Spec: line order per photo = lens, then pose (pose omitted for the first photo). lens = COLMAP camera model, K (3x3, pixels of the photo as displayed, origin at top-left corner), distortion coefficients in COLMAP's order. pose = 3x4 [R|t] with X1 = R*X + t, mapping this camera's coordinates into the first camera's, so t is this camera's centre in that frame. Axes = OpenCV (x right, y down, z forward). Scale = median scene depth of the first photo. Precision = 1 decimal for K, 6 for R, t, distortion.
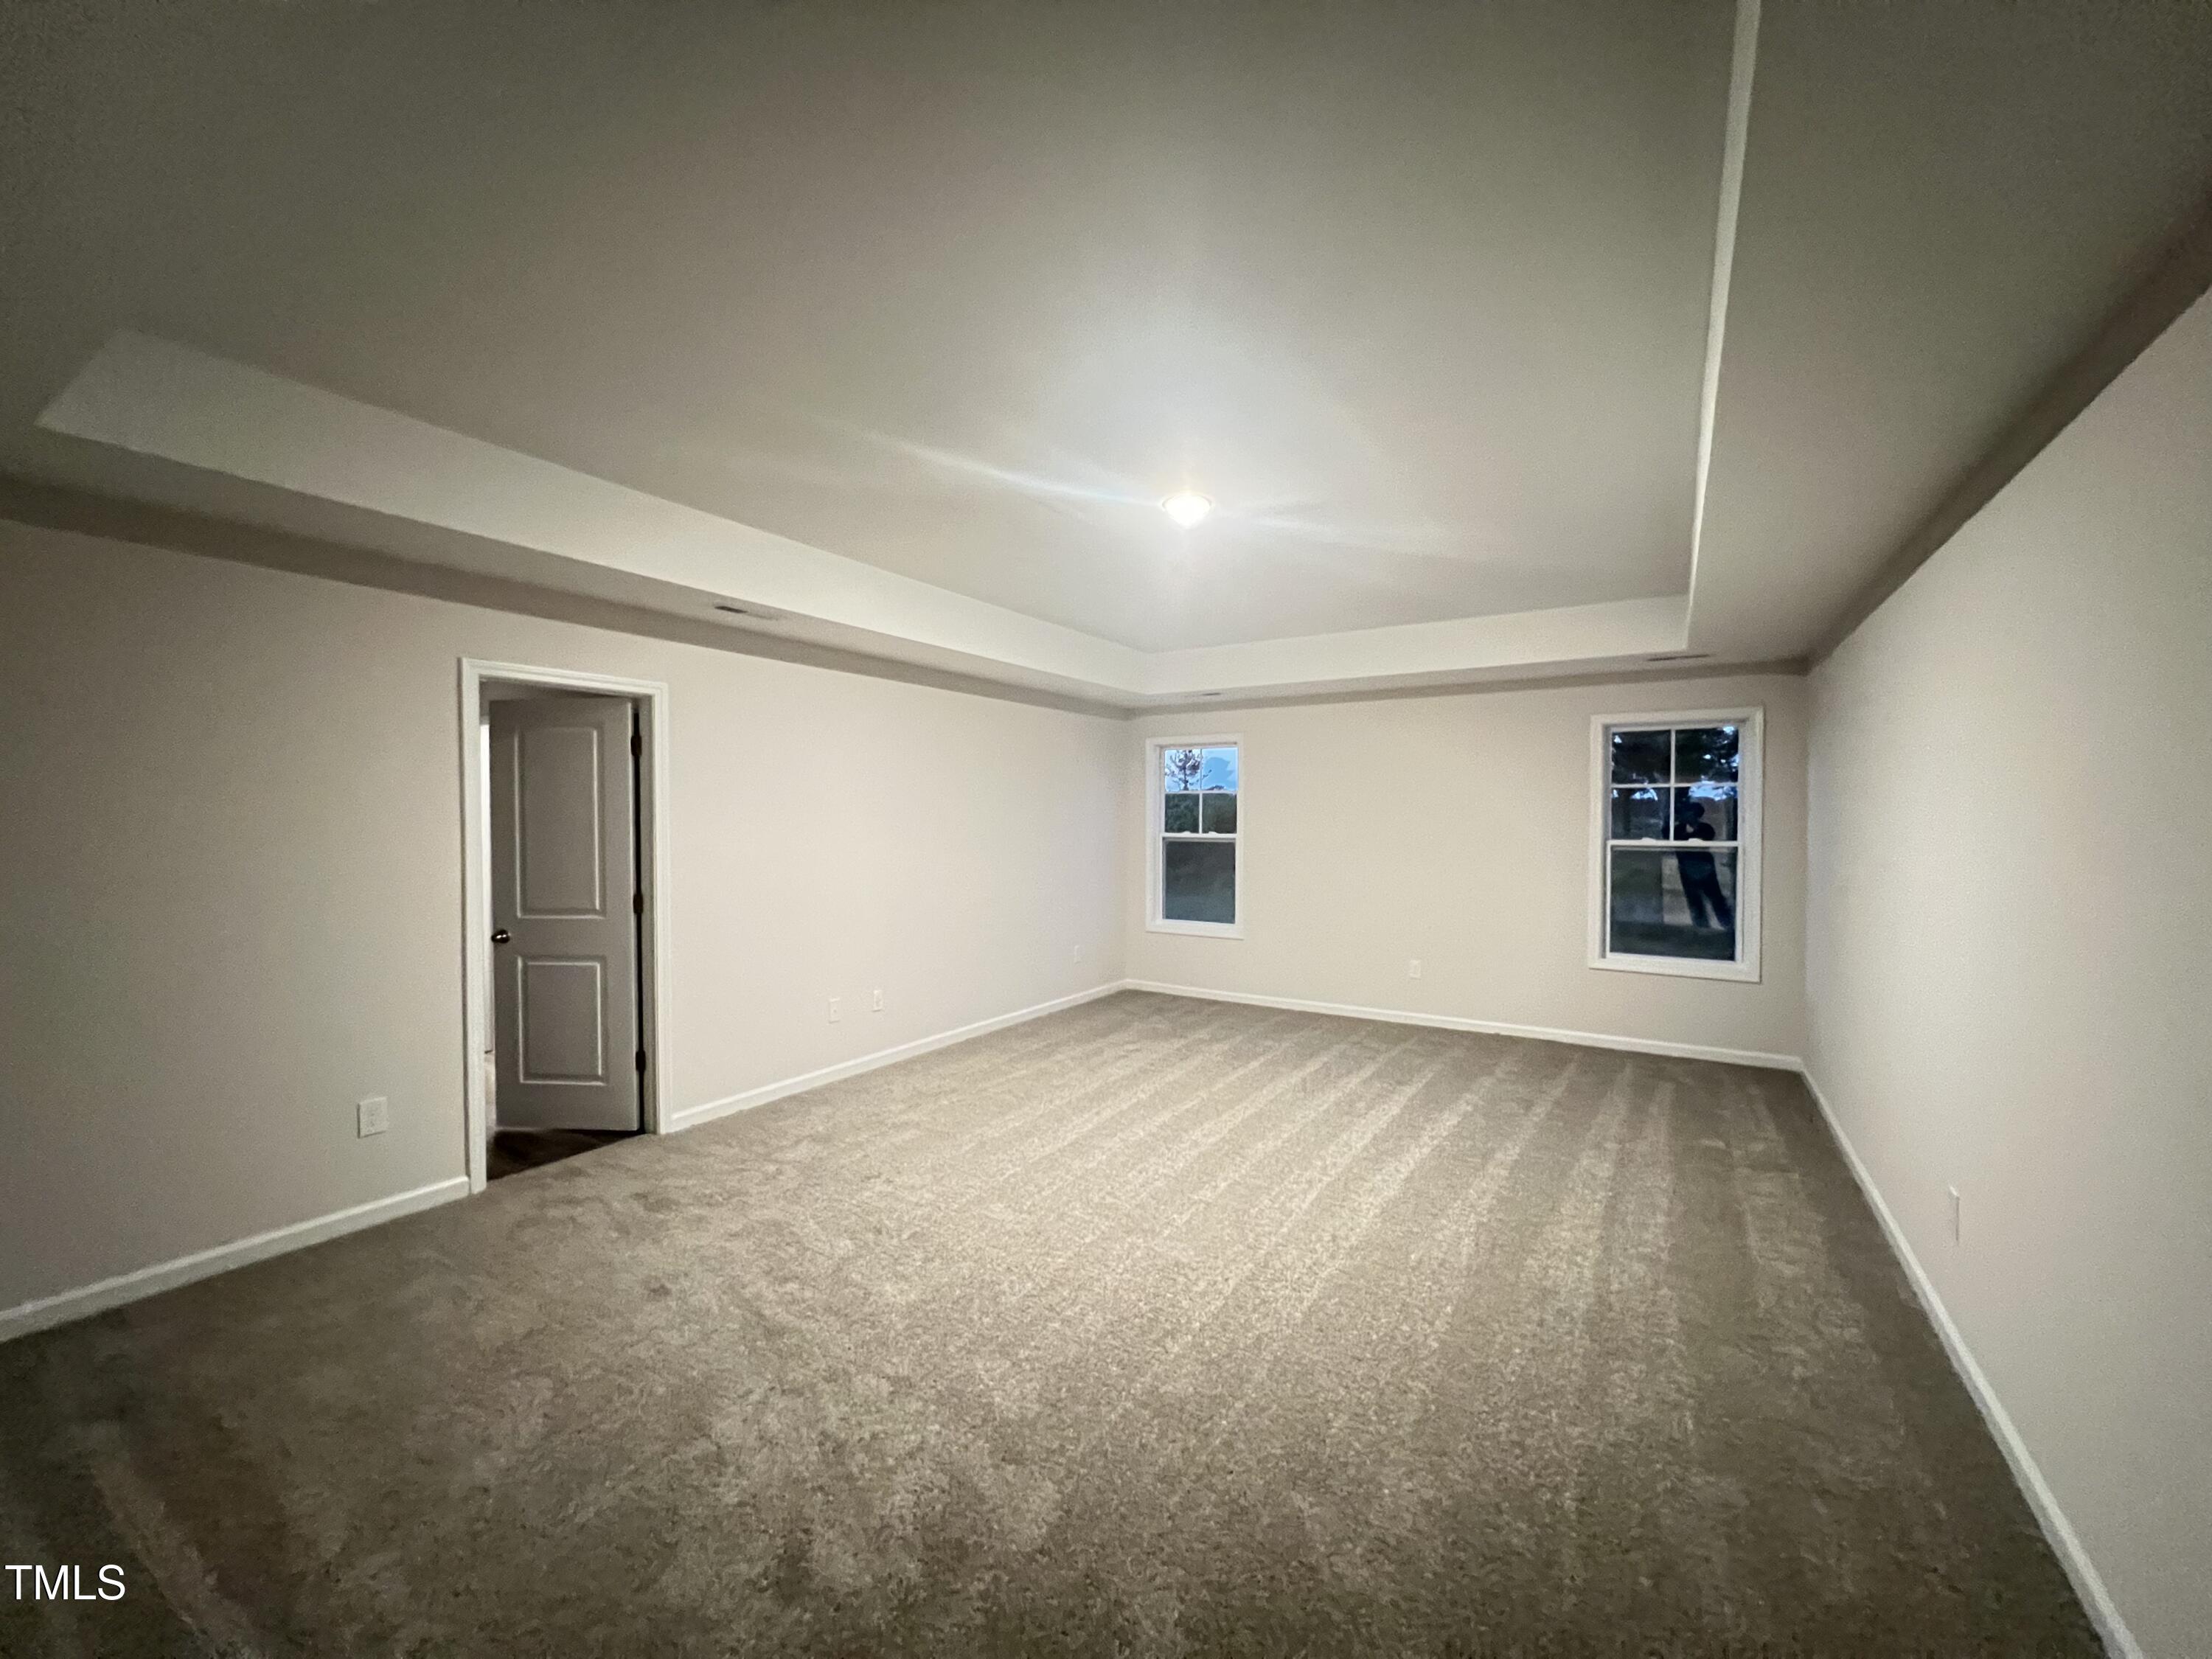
lens RADIAL K [[883.4, 0, 1106.0], [0, 883.4, 829.5], [0, 0, 1]] dist [-0.000944, 0.000533]
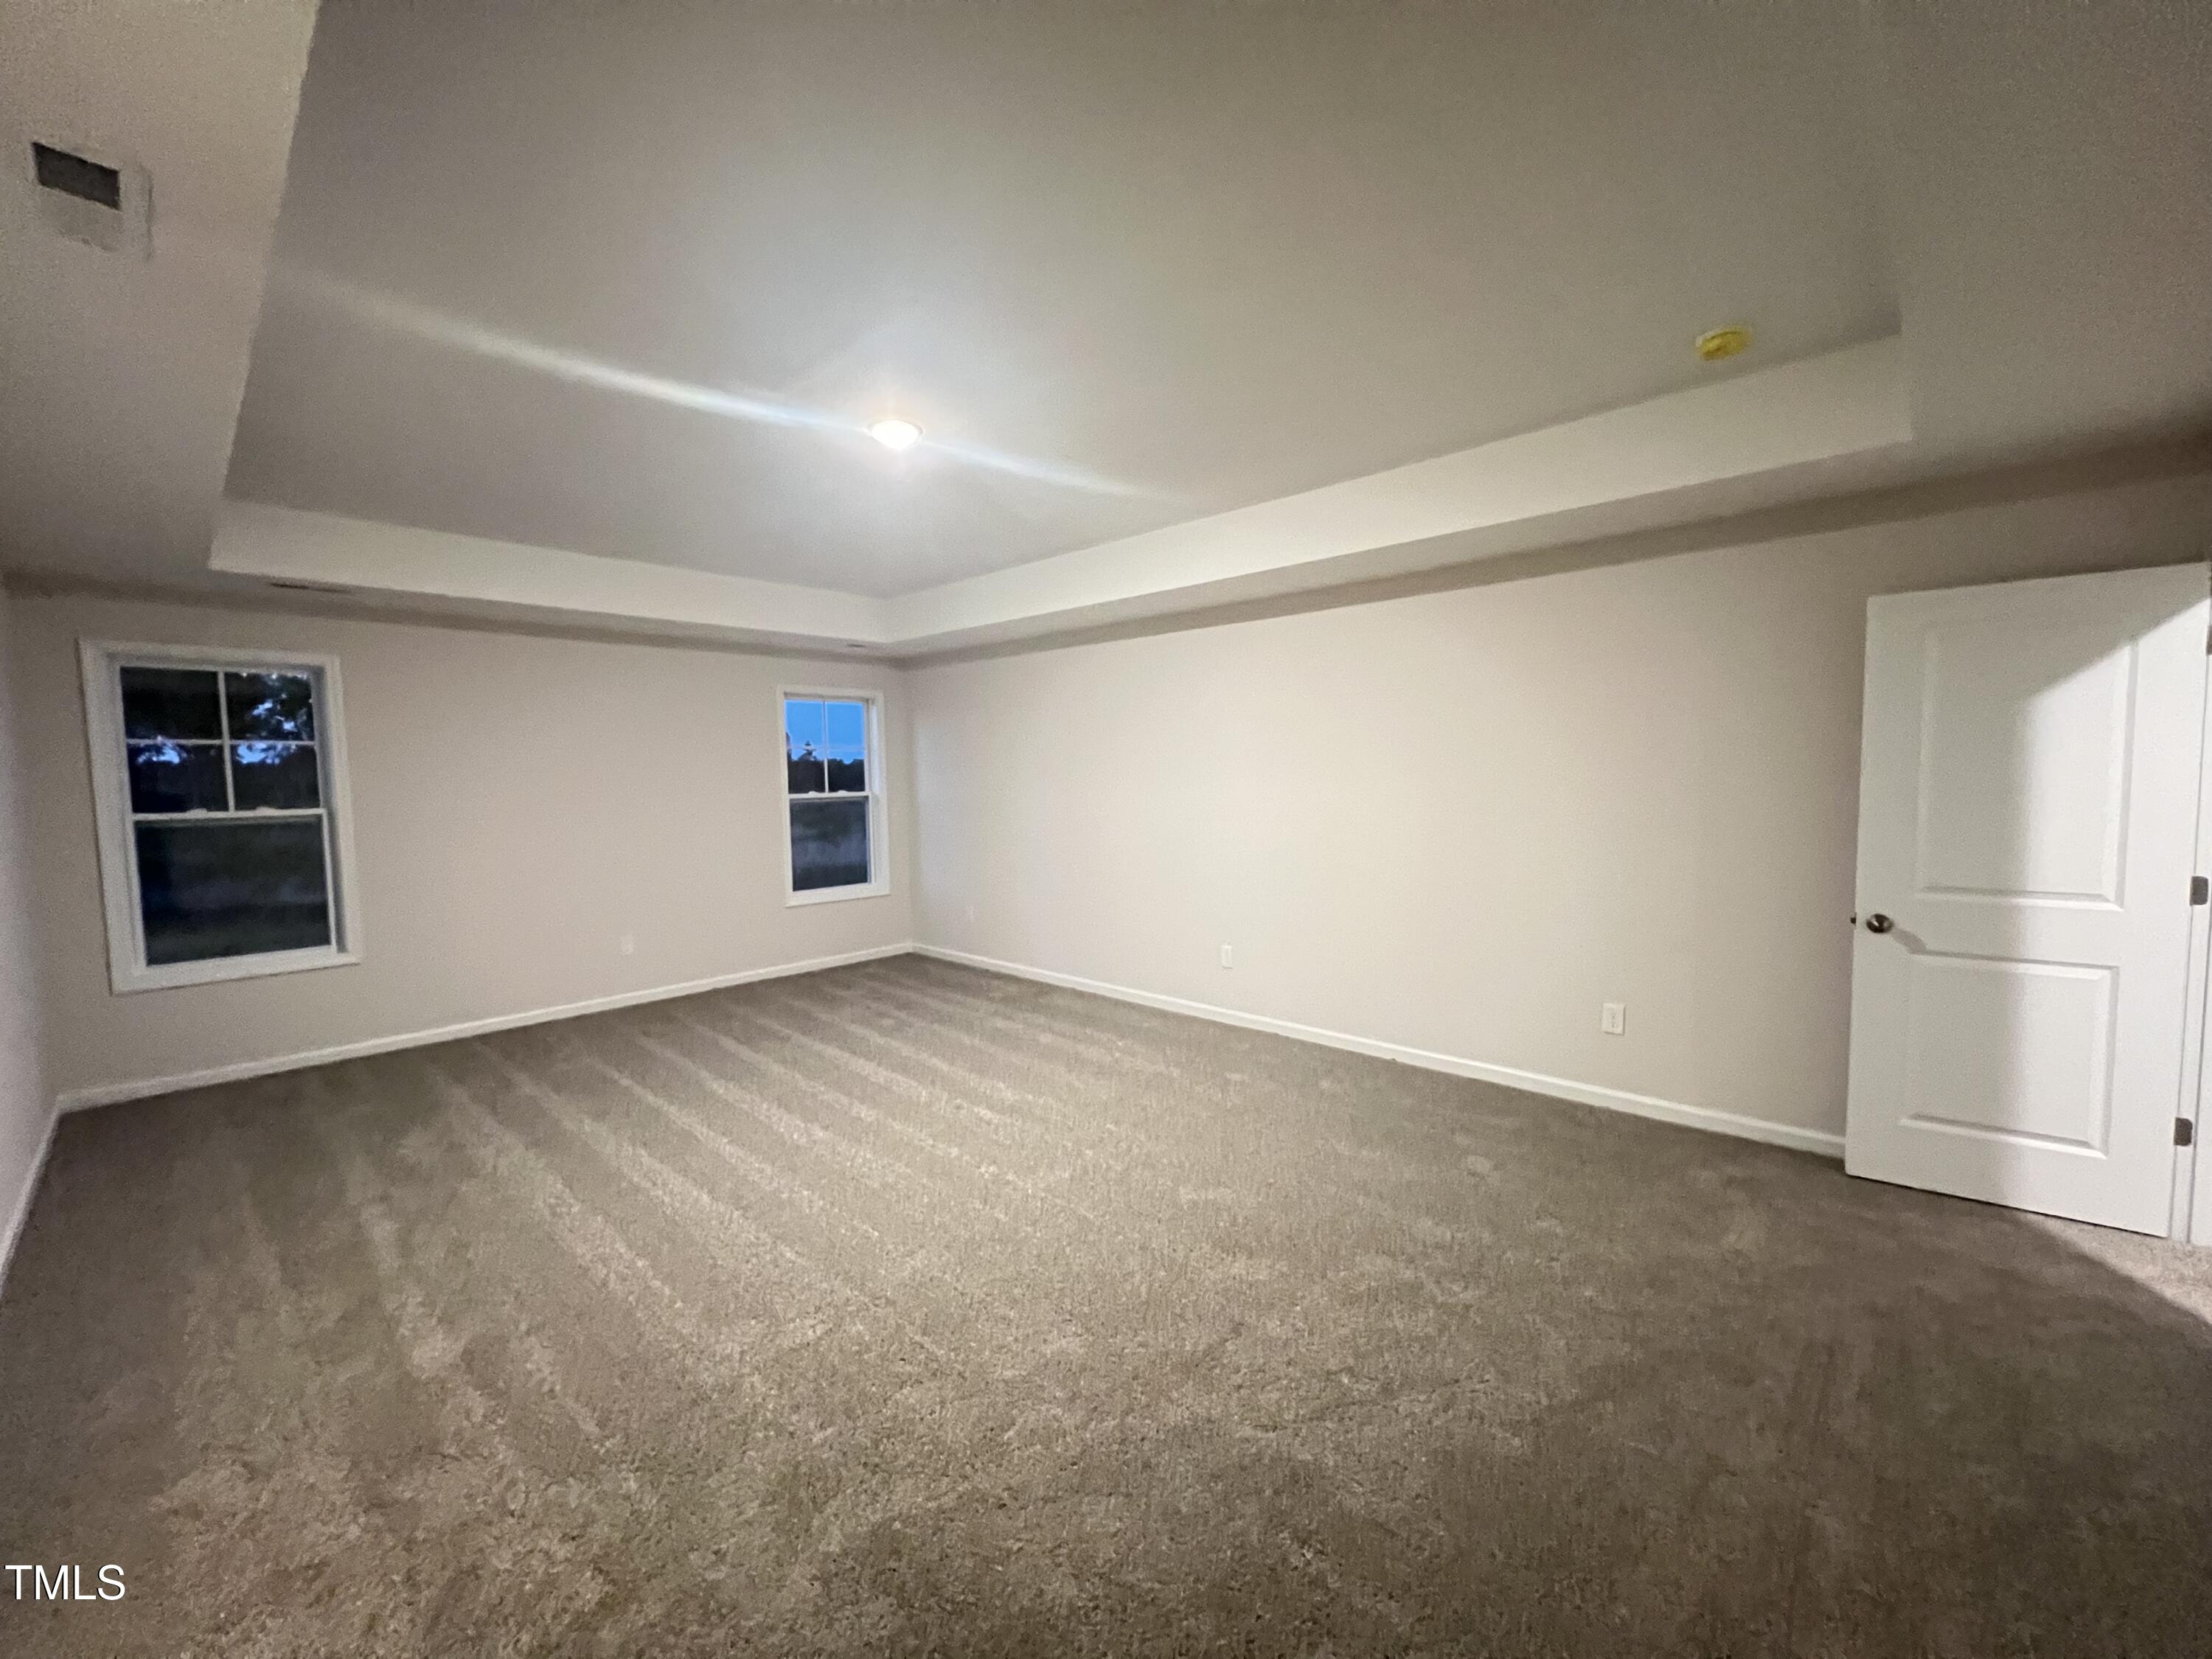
lens RADIAL K [[883.4, 0, 1106.0], [0, 883.4, 829.5], [0, 0, 1]] dist [-0.000944, 0.000533]
pose [[0.190633, -0.071285, 0.979070, -0.601756], [0.030748, 0.997304, 0.066625, -0.007939], [-0.981180, 0.017403, 0.192311, 0.469096]]
